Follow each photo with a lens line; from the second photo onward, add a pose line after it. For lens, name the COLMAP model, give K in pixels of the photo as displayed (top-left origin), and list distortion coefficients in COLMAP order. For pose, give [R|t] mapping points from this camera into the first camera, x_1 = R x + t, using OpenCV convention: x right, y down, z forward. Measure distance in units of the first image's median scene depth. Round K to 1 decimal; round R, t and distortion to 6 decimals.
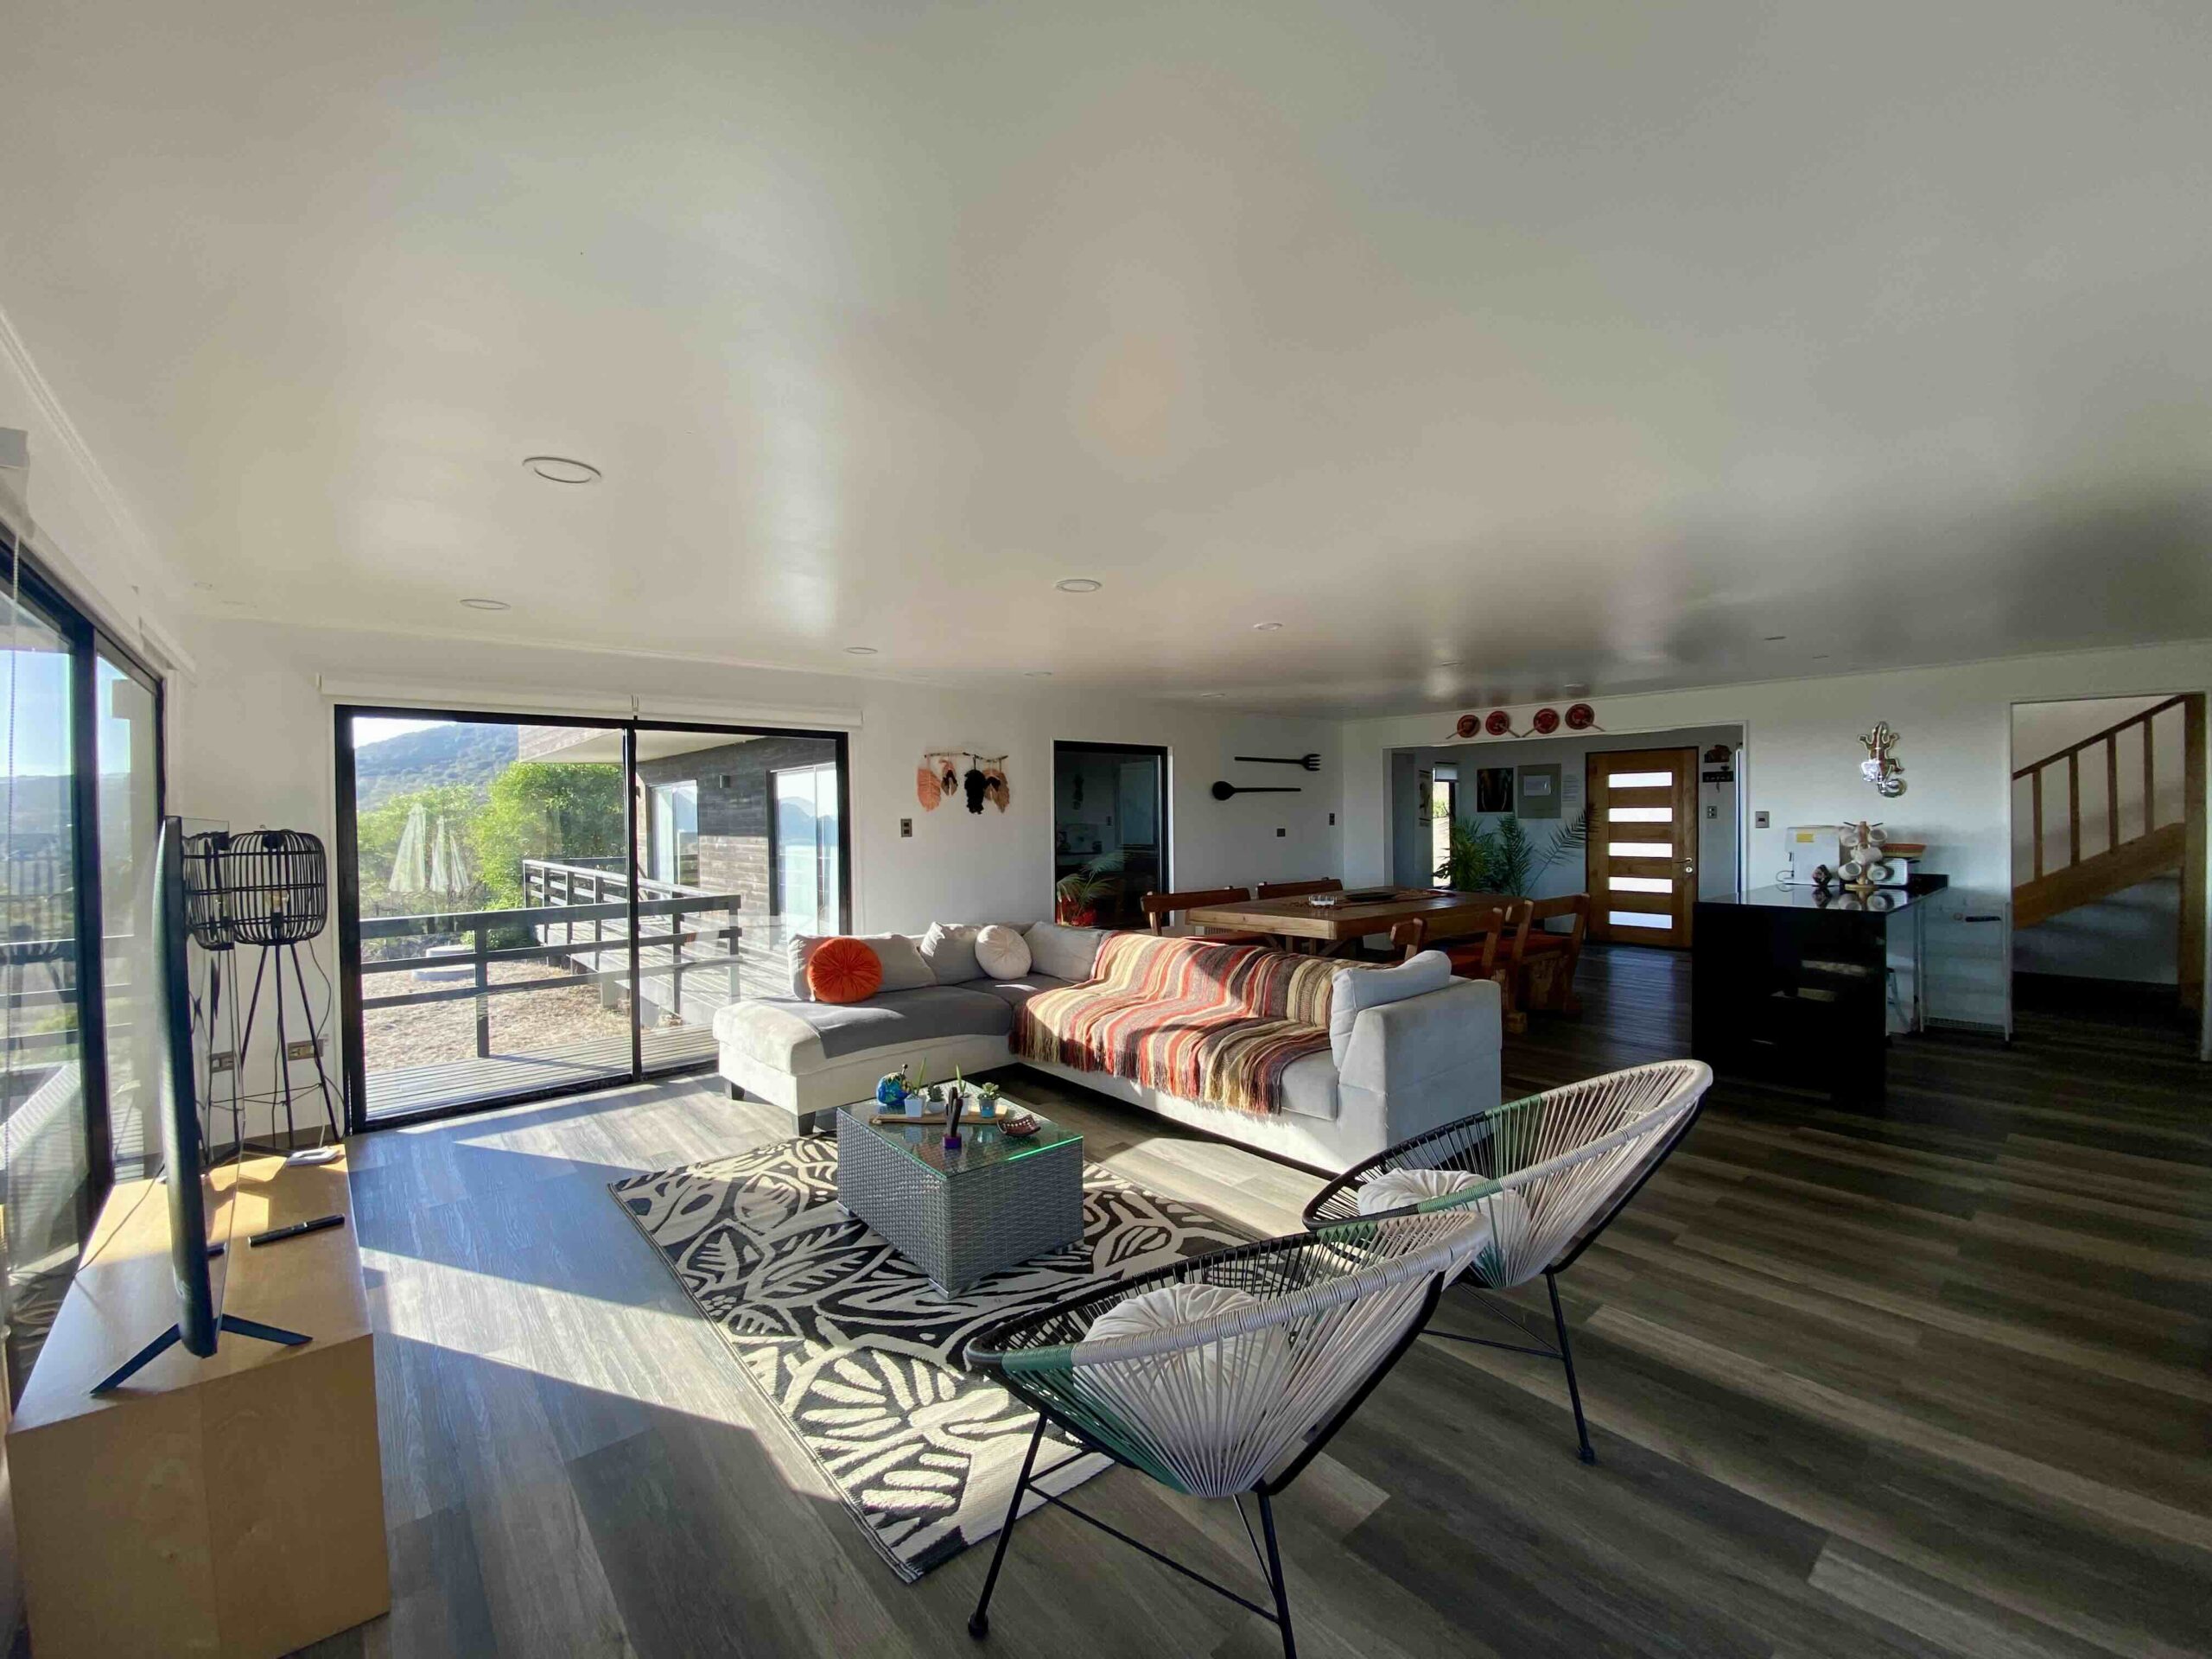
lens RADIAL K [[912.4, 0, 1093.4], [0, 912.4, 831.0], [0, 0, 1]] dist [-0.003960, -0.000337]
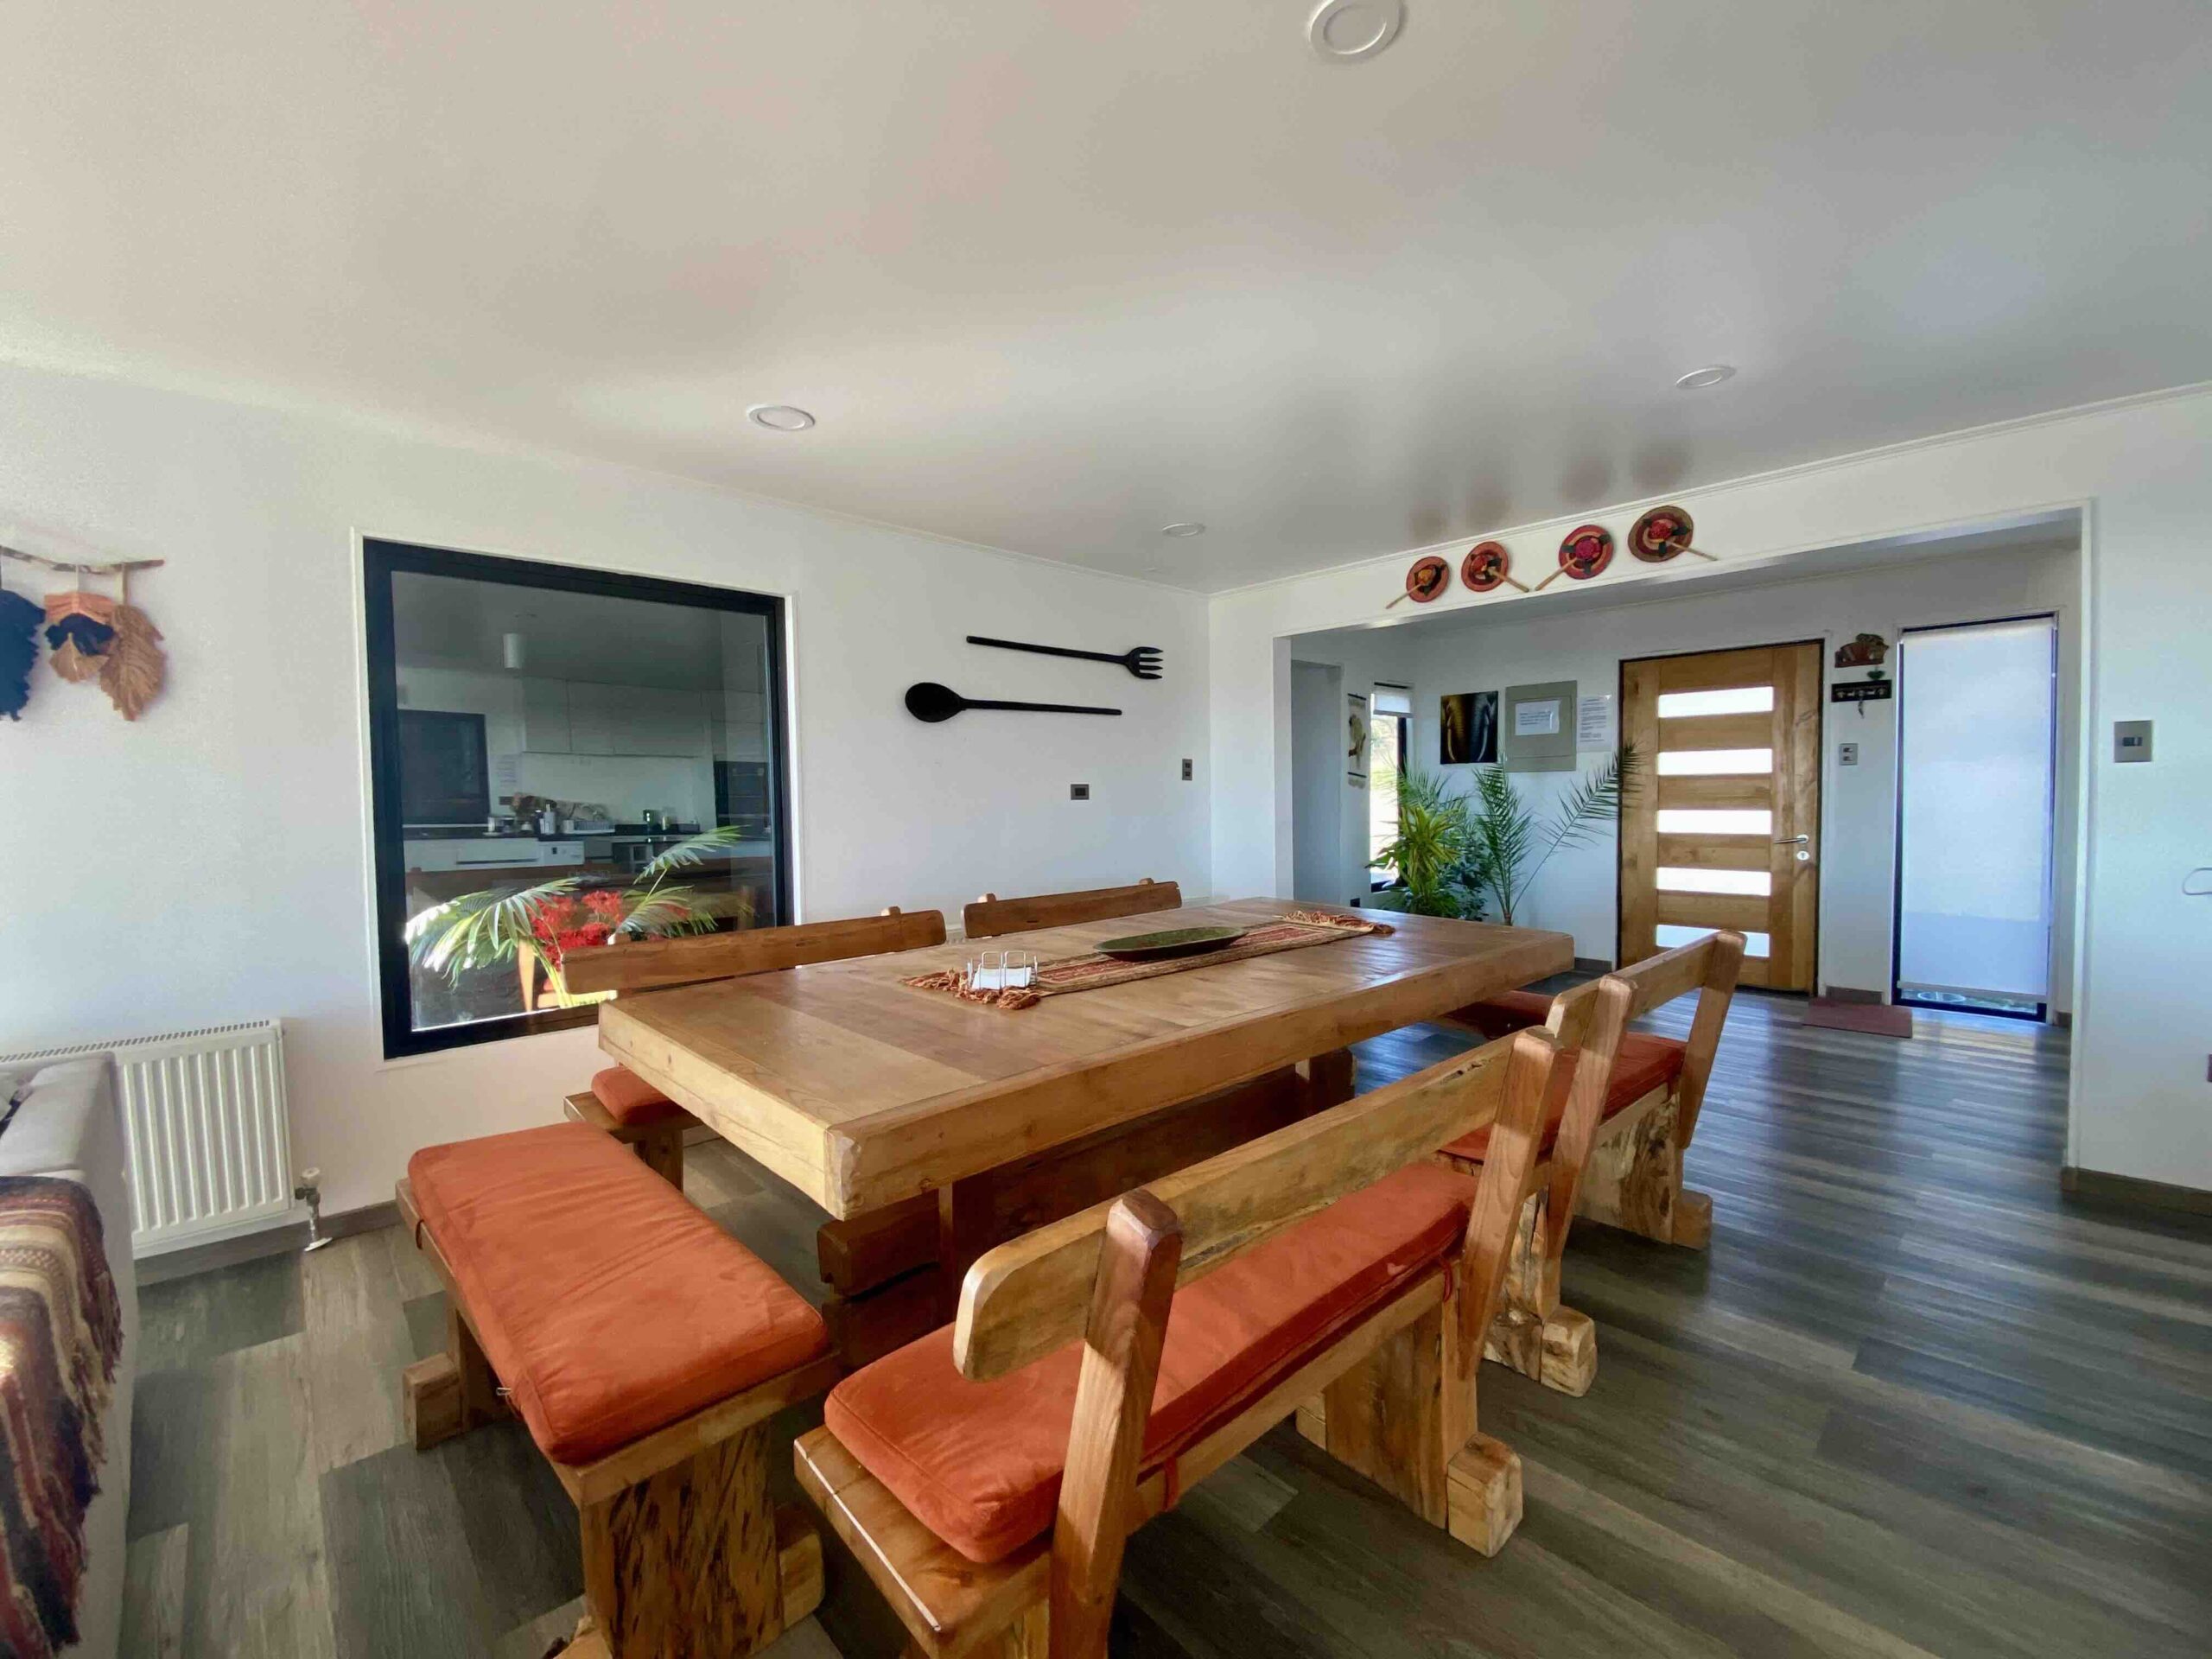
lens RADIAL K [[912.4, 0, 1116.6], [0, 912.4, 830.4], [0, 0, 1]] dist [-0.003960, -0.000337]
pose [[0.998073, -0.005352, 0.061821, 0.184208], [0.003939, 0.999729, 0.022954, 0.011277], [-0.061927, -0.022666, 0.997823, 0.447507]]
